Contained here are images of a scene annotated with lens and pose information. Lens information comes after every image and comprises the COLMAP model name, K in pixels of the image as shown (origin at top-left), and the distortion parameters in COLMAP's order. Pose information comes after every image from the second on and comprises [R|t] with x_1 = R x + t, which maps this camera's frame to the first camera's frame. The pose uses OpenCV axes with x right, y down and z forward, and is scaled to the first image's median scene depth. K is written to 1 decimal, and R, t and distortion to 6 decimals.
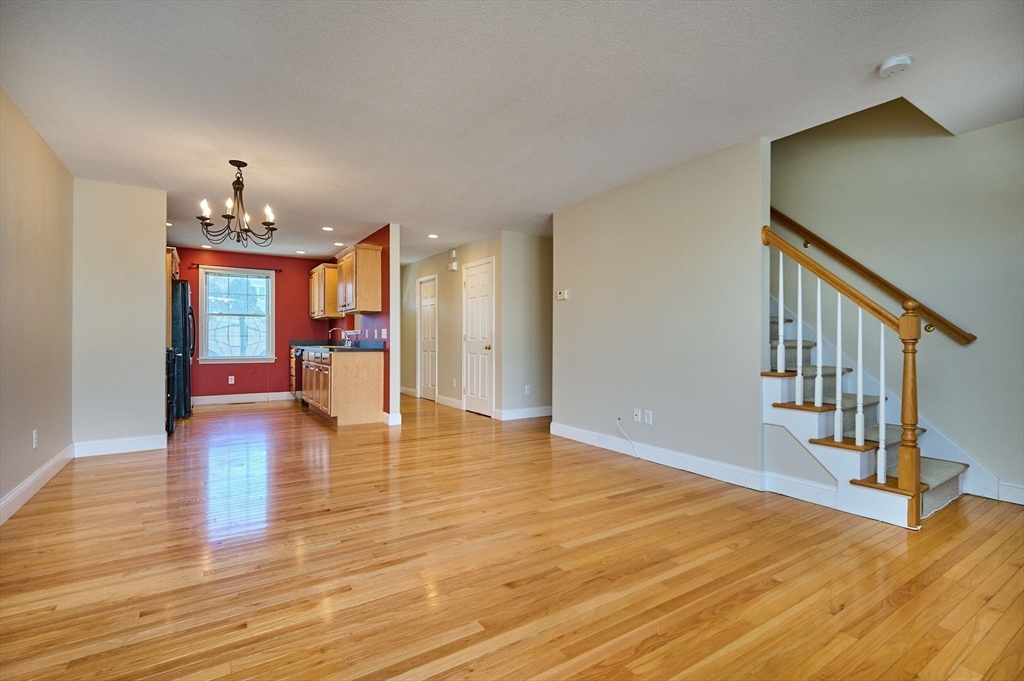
lens RADIAL K [[496.4, 0, 518.5], [0, 496.4, 339.1], [0, 0, 1]] dist [0.017874, 0.000467]
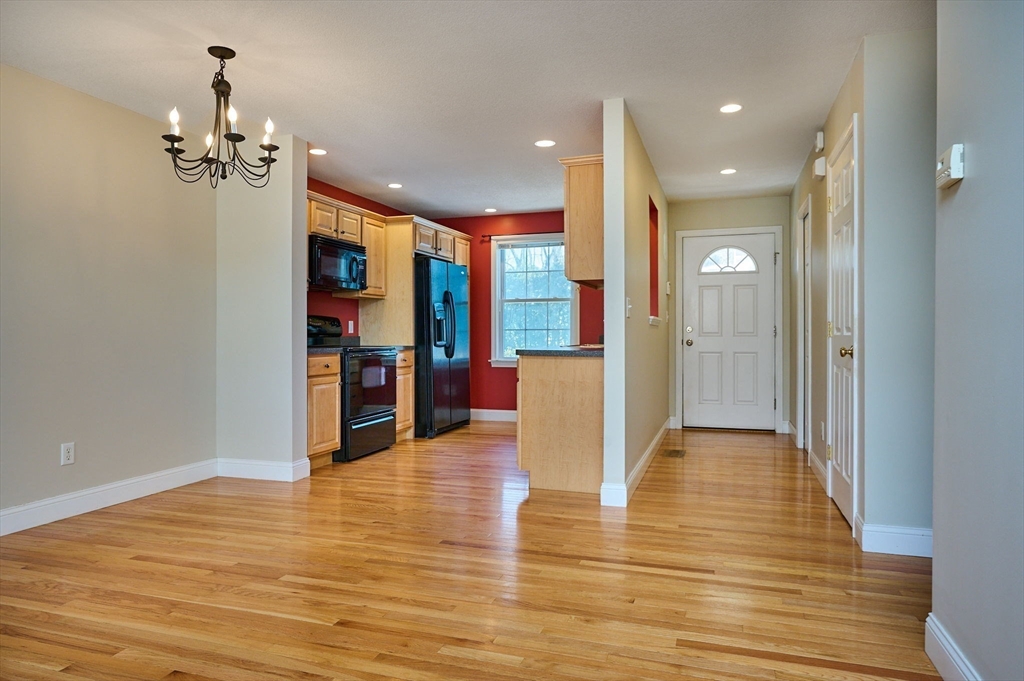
lens RADIAL K [[650.9, 0, 490.6], [0, 650.9, 345.8], [0, 0, 1]] dist [-0.011226, -0.010969]
pose [[0.607941, 0.010267, -0.793916, 0.145473], [0.004923, 0.999848, 0.016700, 0.001139], [0.793967, -0.014062, 0.607798, 0.390468]]
